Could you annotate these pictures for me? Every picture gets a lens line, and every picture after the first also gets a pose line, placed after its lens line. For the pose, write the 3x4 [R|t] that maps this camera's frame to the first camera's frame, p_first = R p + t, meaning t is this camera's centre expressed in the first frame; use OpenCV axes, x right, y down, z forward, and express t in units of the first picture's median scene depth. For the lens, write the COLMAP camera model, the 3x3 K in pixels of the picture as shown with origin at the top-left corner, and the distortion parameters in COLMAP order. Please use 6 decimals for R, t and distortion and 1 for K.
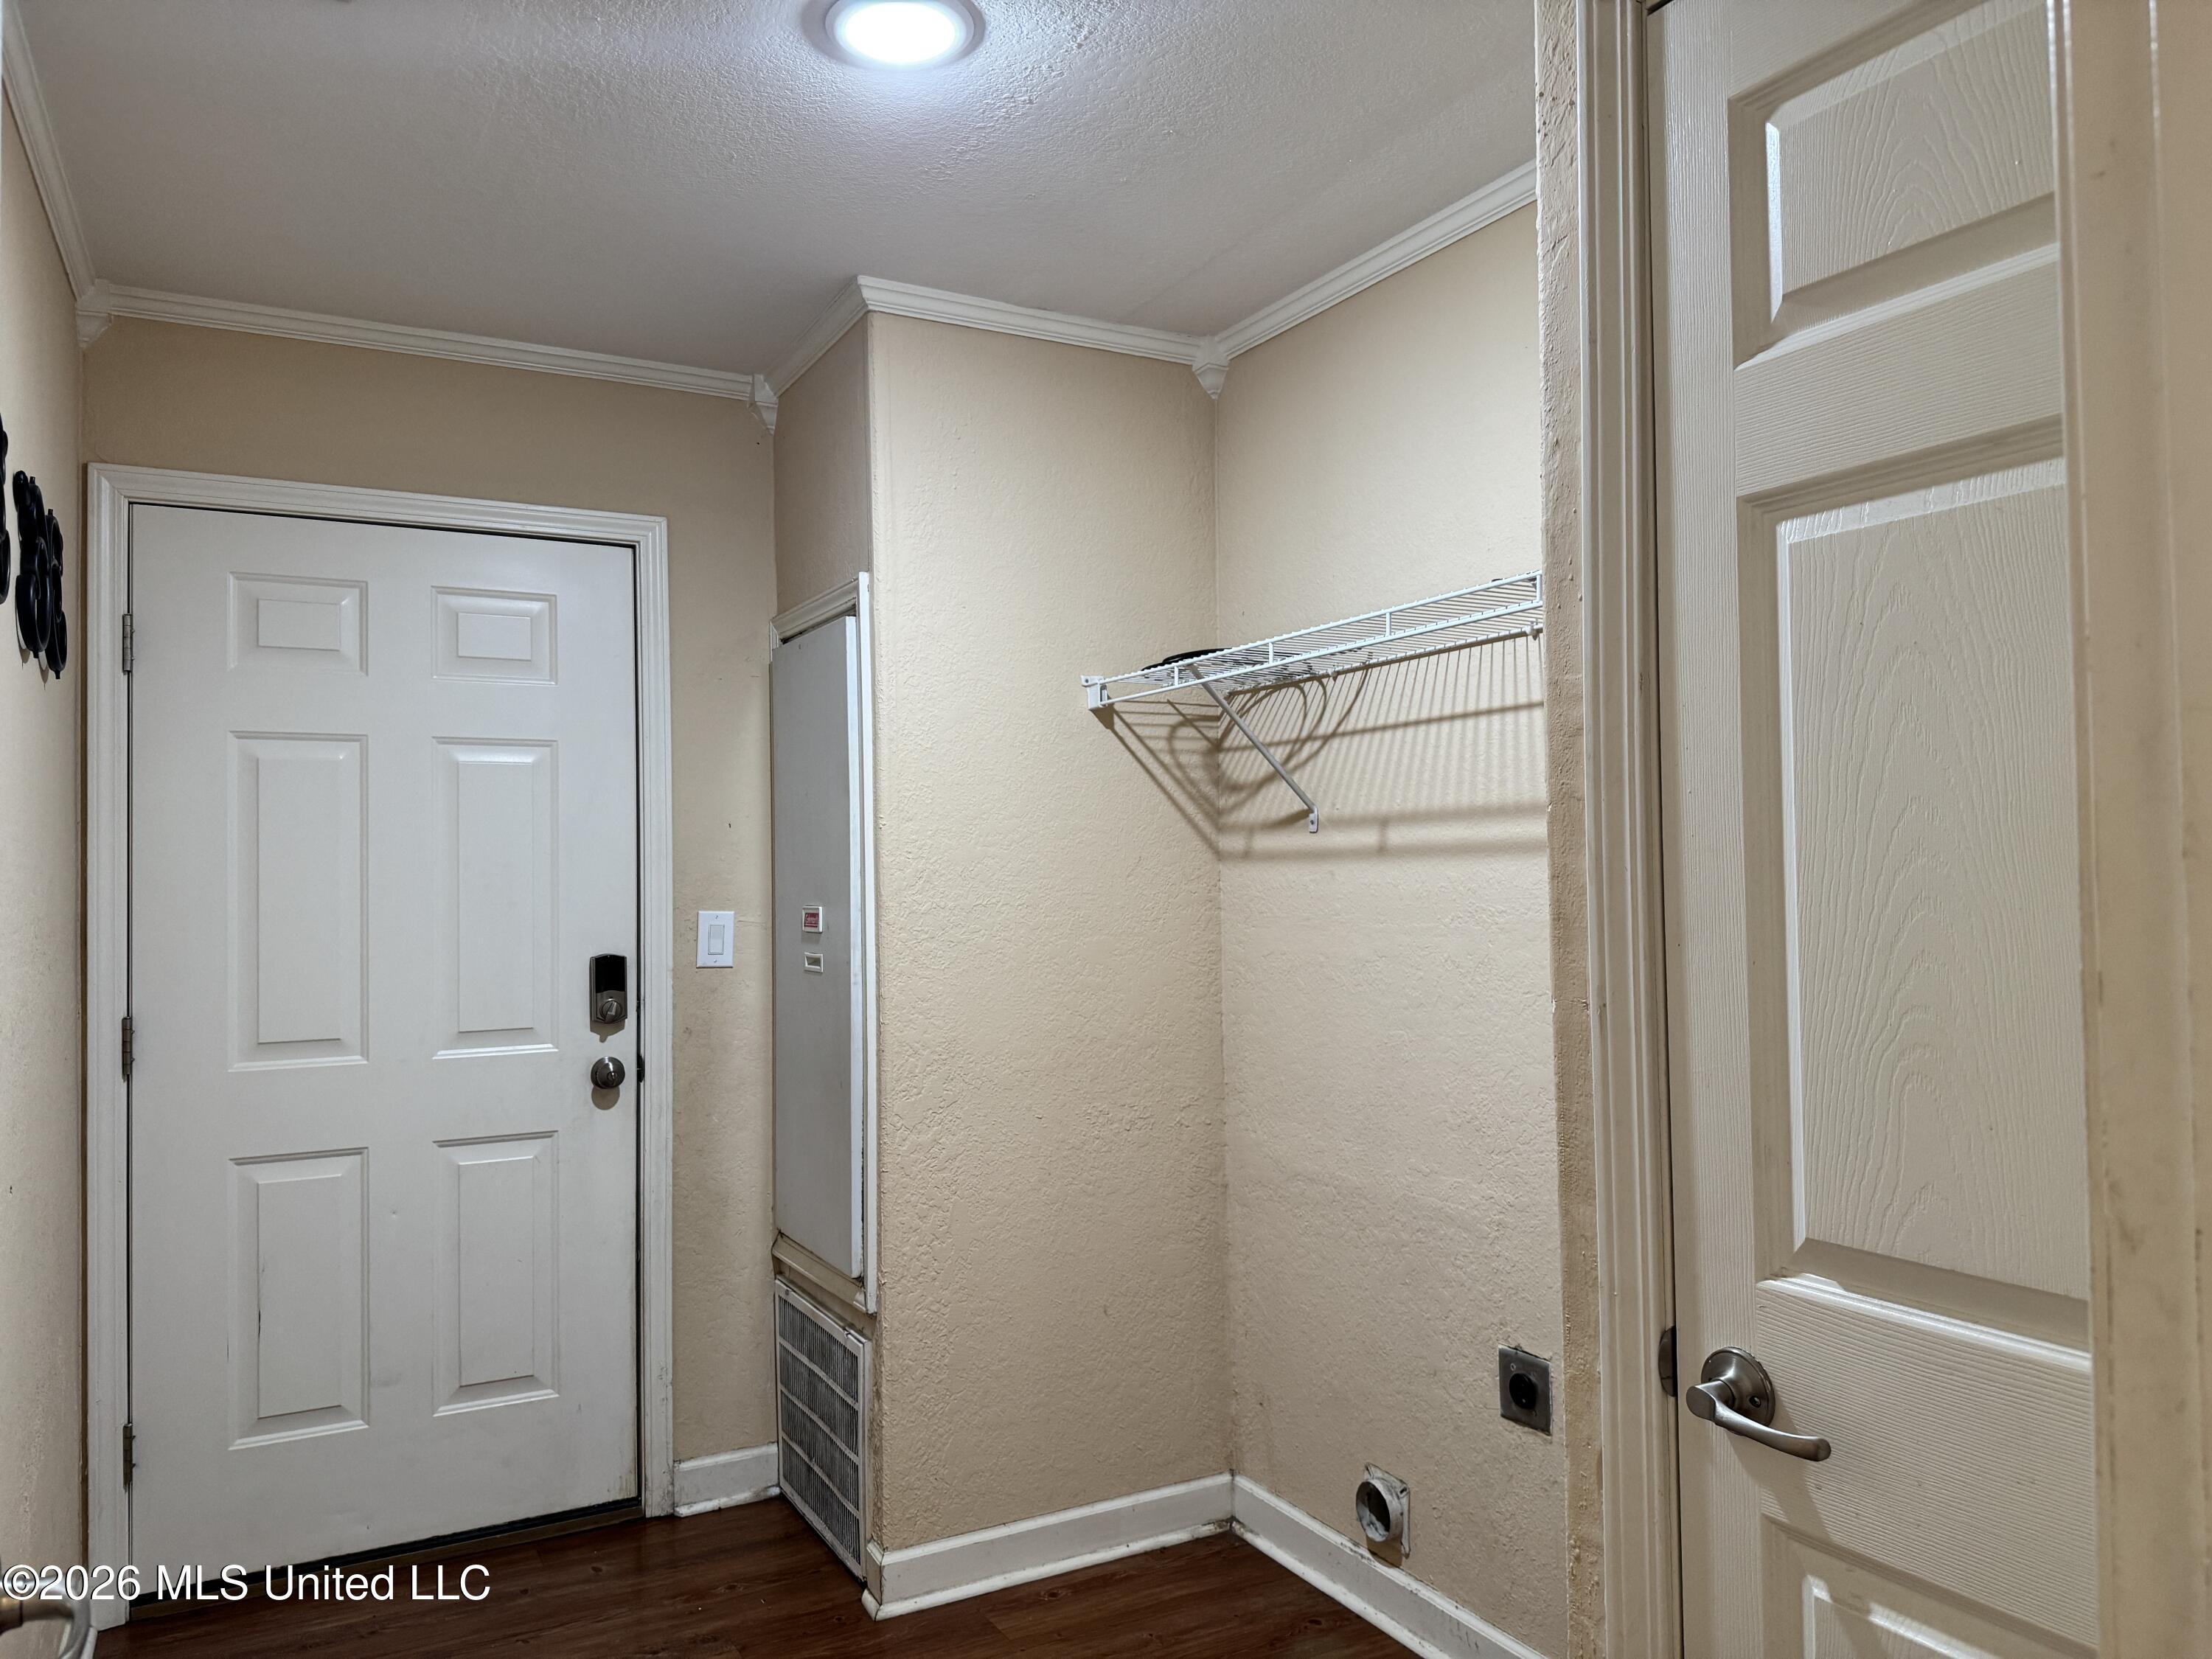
lens RADIAL K [[1554.9, 0, 1106.3], [0, 1554.9, 831.1], [0, 0, 1]] dist [0.042815, -0.043223]
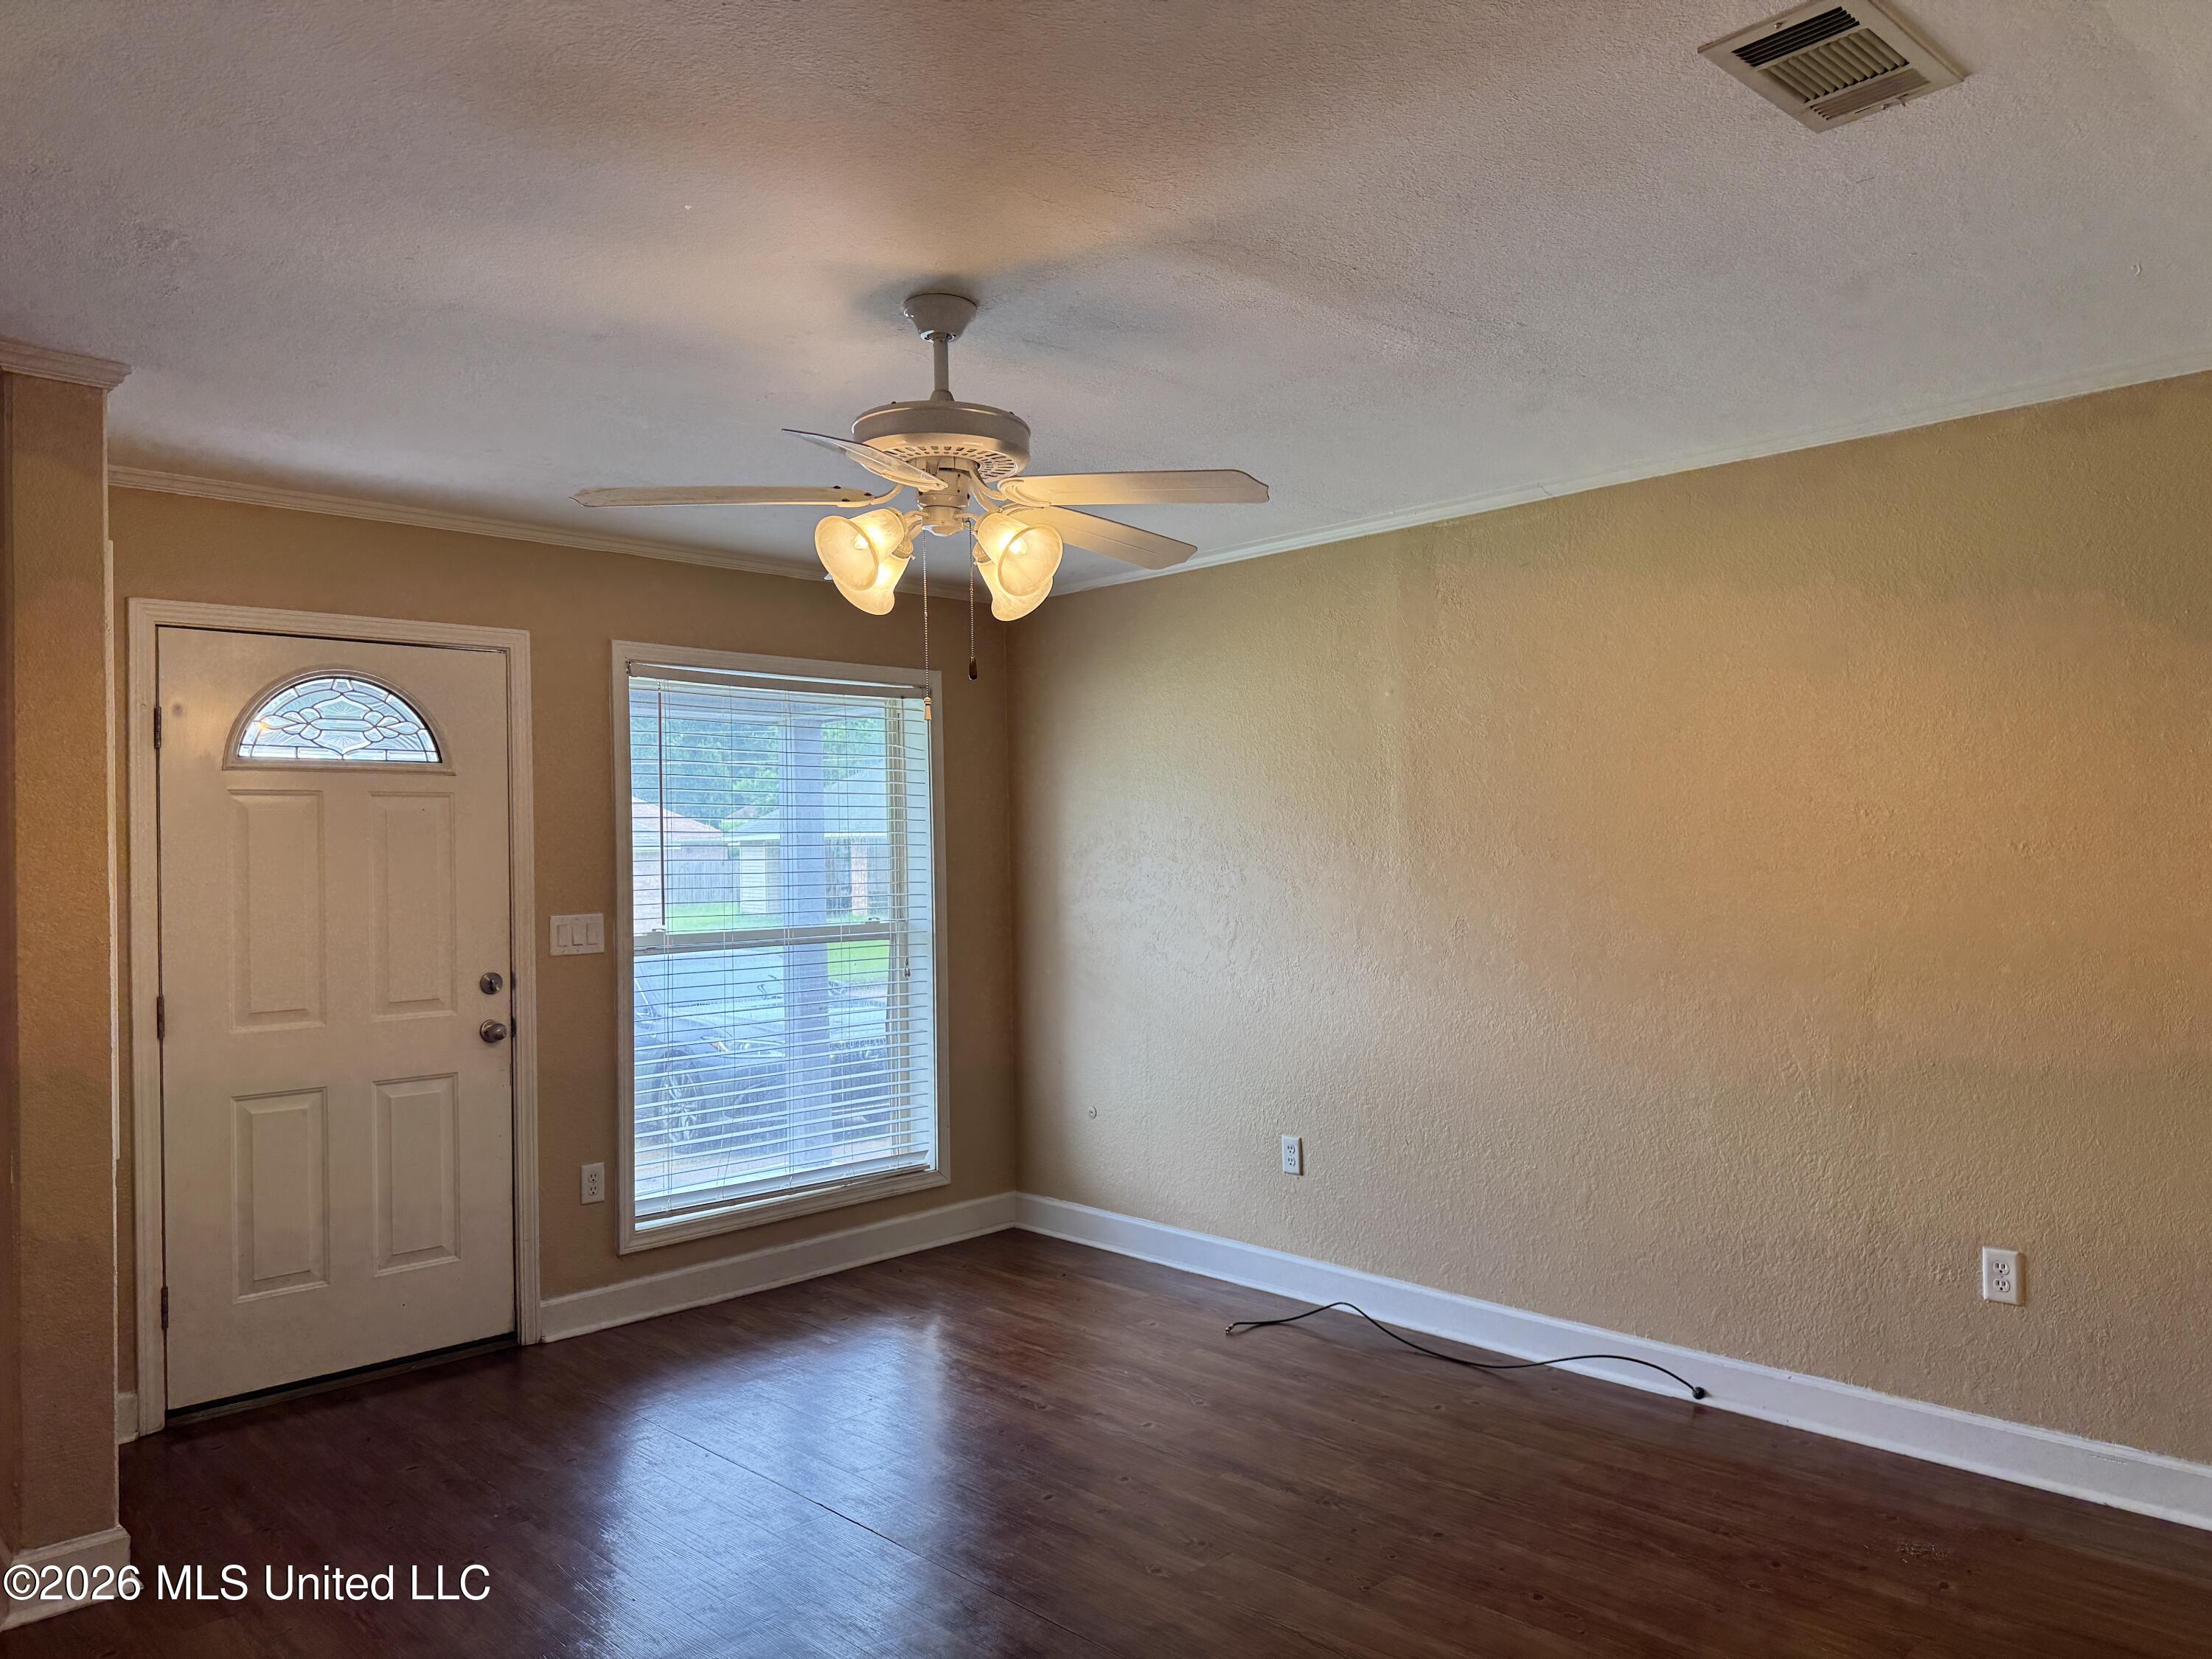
lens RADIAL K [[1554.9, 0, 1112.1], [0, 1554.9, 816.6], [0, 0, 1]] dist [0.042815, -0.043223]
pose [[0.963304, 0.000381, 0.268413, -0.161574], [0.000063, 0.999999, -0.001645, -0.033770], [-0.268413, 0.001601, 0.963303, -0.496952]]
